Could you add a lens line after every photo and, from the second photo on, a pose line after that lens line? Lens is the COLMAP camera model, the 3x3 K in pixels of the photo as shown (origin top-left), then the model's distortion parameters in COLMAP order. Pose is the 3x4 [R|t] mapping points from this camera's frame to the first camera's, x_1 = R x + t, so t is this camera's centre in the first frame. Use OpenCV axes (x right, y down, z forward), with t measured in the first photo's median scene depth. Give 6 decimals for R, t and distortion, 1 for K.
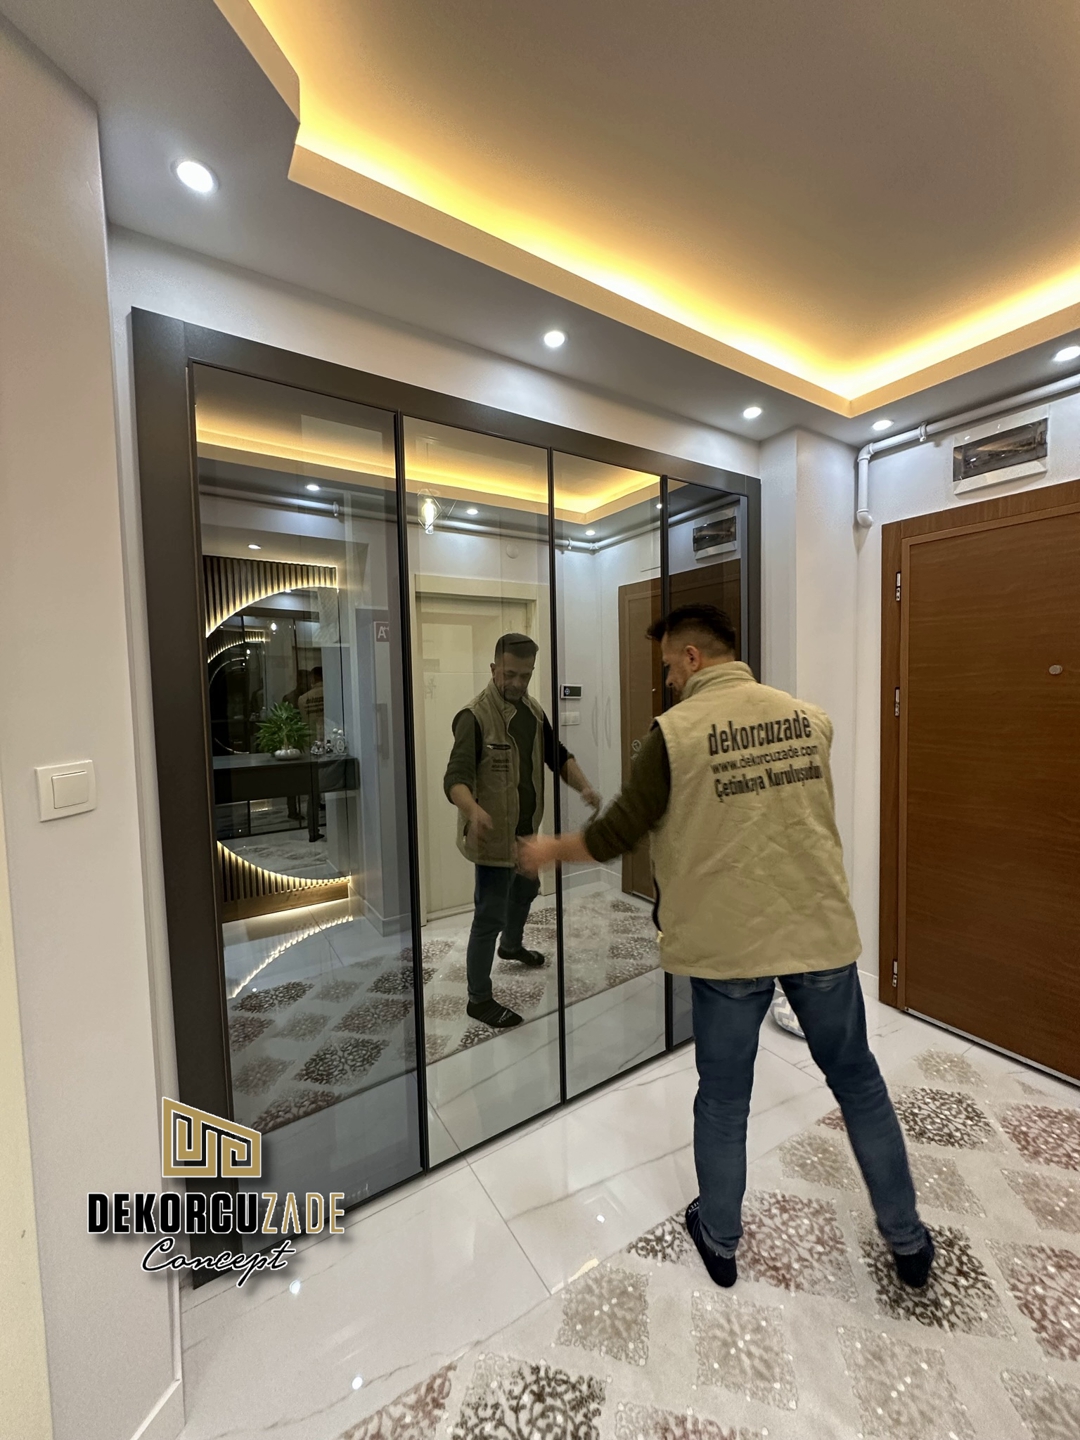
lens RADIAL K [[569.9, 0, 539.9], [0, 569.9, 721.6], [0, 0, 1]] dist [-0.003124, 0.000897]
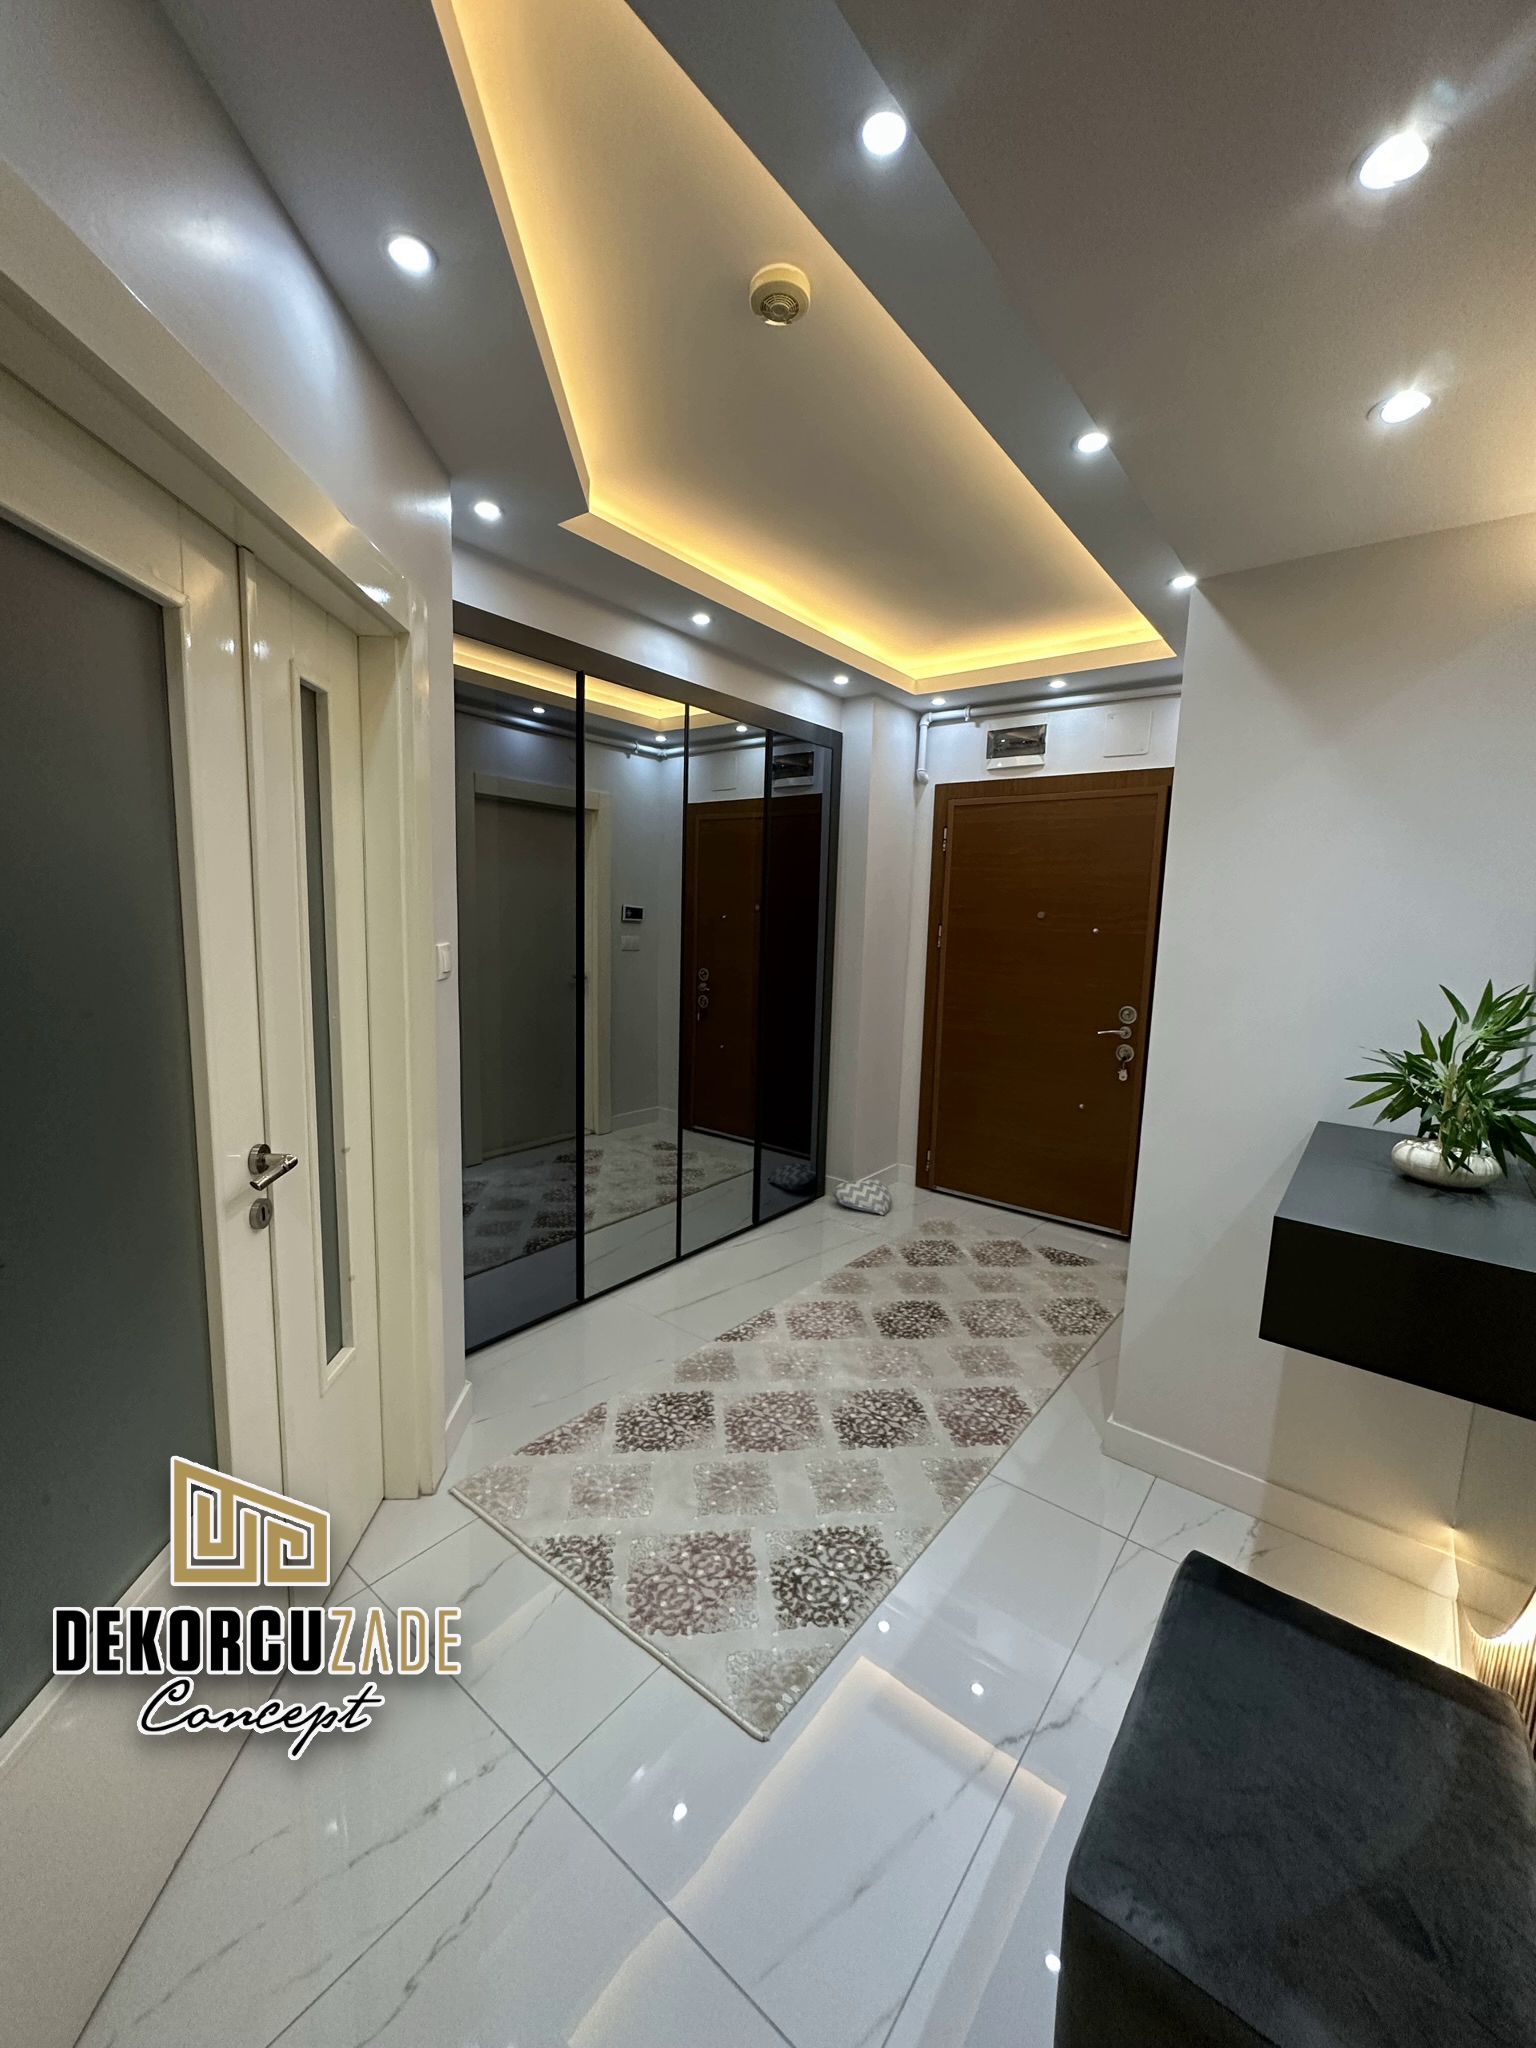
lens RADIAL K [[810.5, 0, 763.0], [0, 810.5, 1027.8], [0, 0, 1]] dist [-0.003124, 0.000897]
pose [[0.945731, 0.003757, 0.324930, -0.365243], [-0.029989, 0.996675, 0.075763, 0.053778], [-0.323565, -0.081396, 0.942699, -0.662381]]
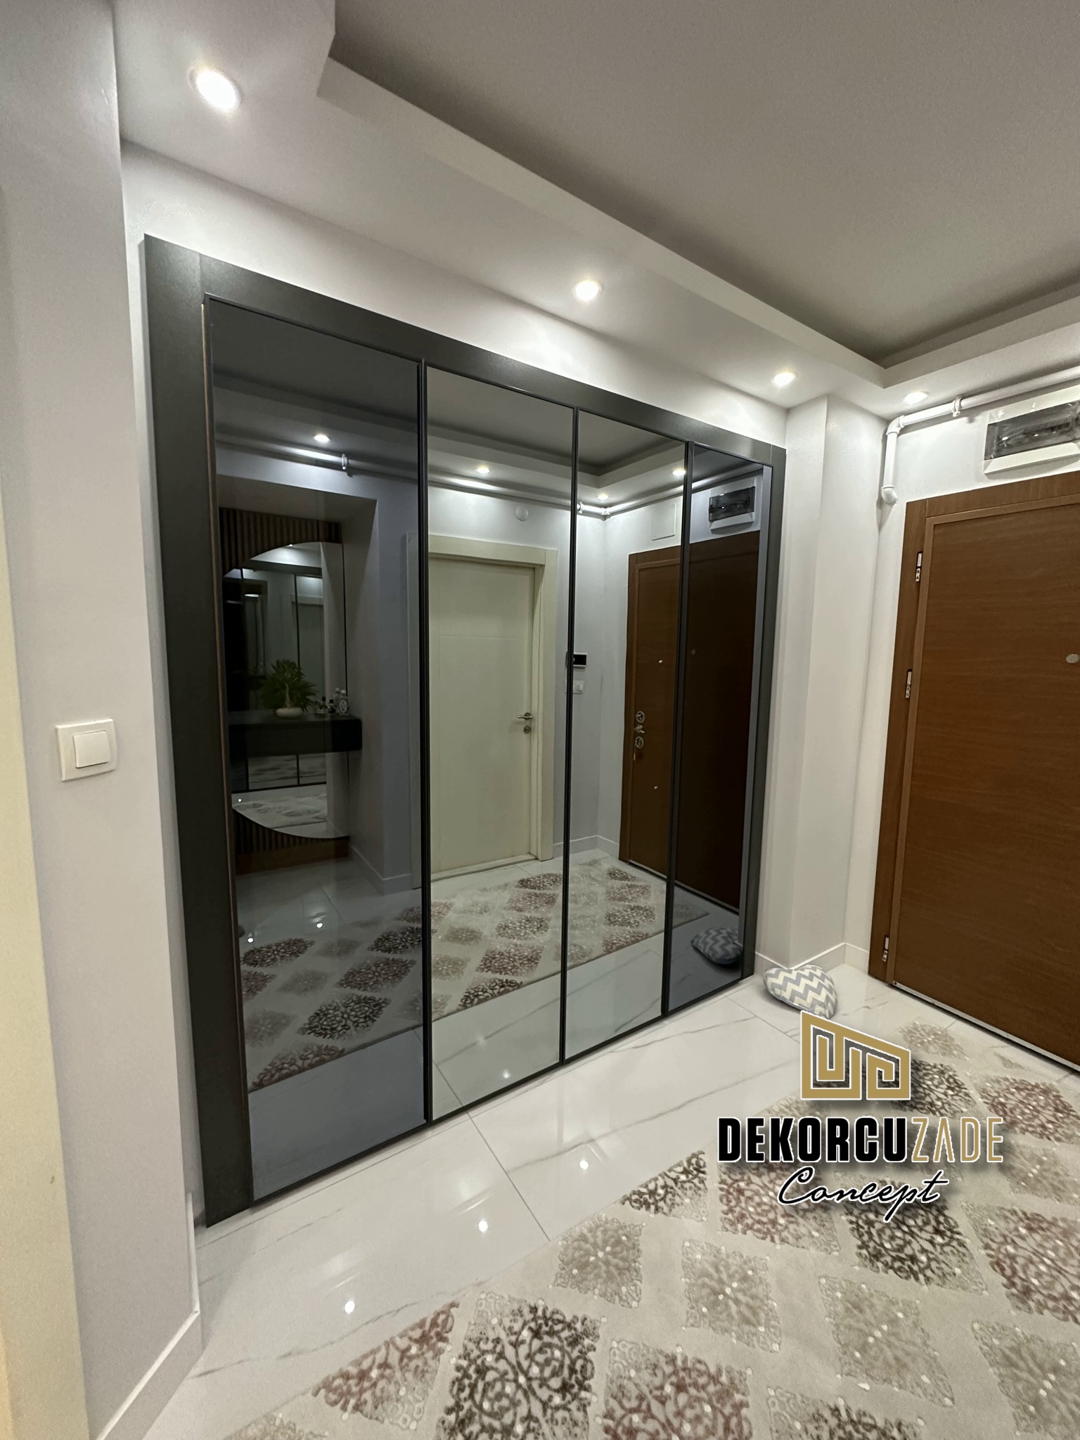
lens RADIAL K [[569.9, 0, 540.3], [0, 569.9, 721.0], [0, 0, 1]] dist [-0.003124, 0.000897]
pose [[0.999276, 0.036648, 0.010211, -0.031339], [-0.037196, 0.997505, 0.060000, -0.008018], [-0.007986, -0.060337, 0.998146, 0.008524]]
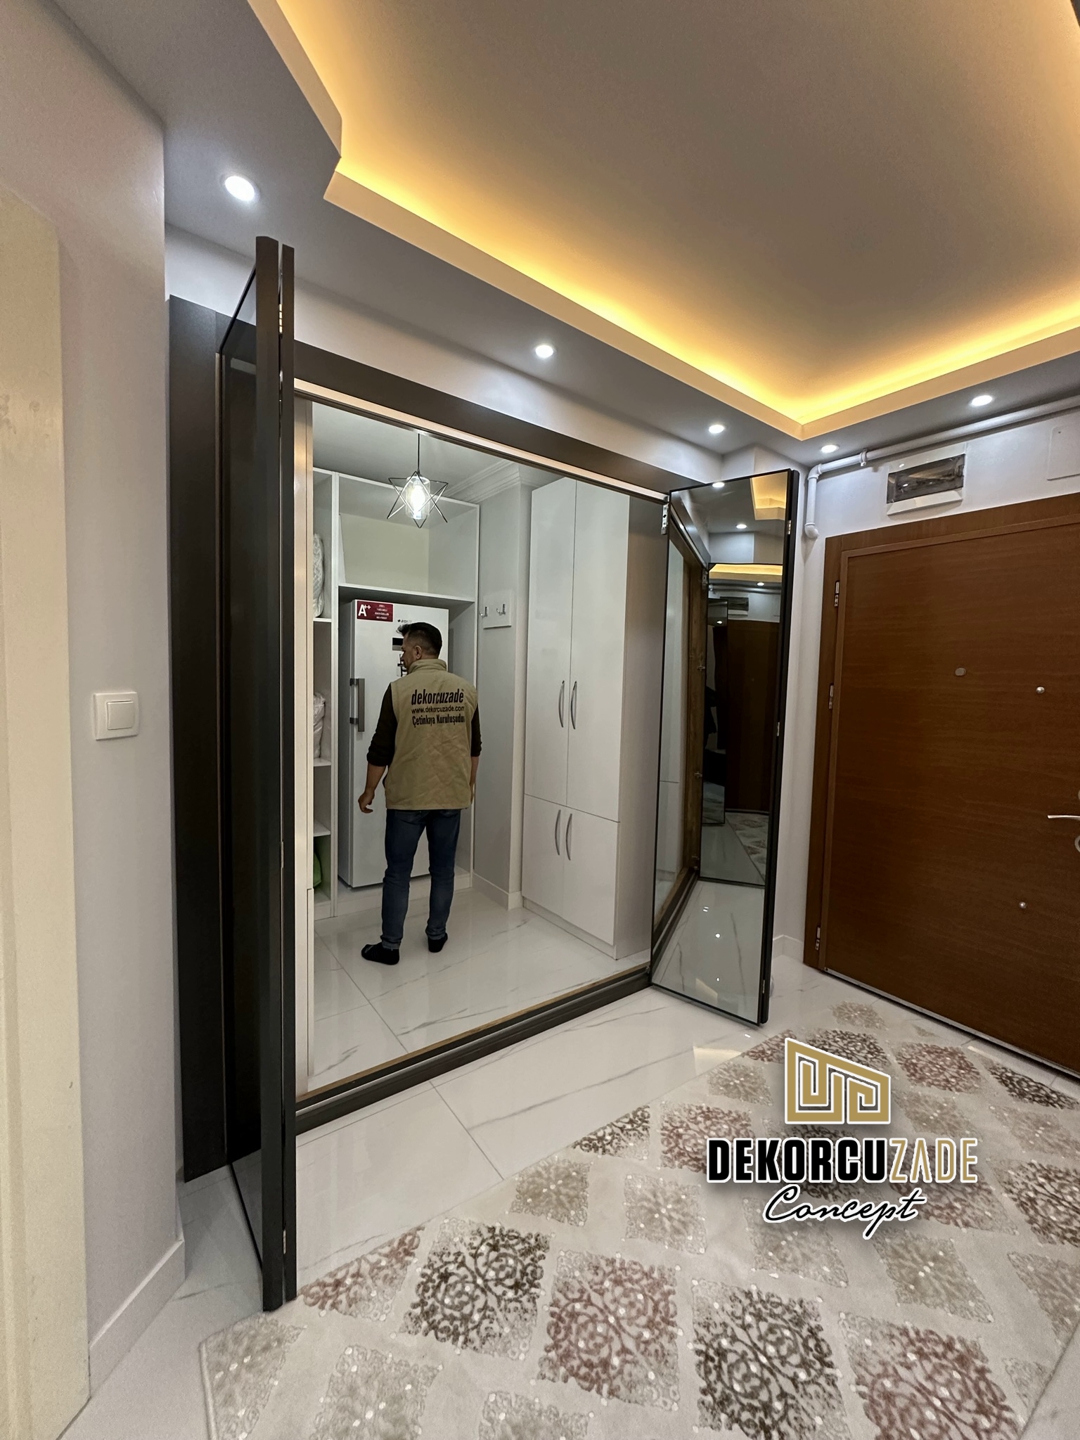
lens RADIAL K [[569.9, 0, 538.7], [0, 569.9, 720.2], [0, 0, 1]] dist [-0.003124, 0.000897]
pose [[0.997388, 0.045219, 0.056317, -0.016610], [-0.045561, 0.998950, 0.004803, 0.045703], [-0.056041, -0.007356, 0.998401, -0.121798]]
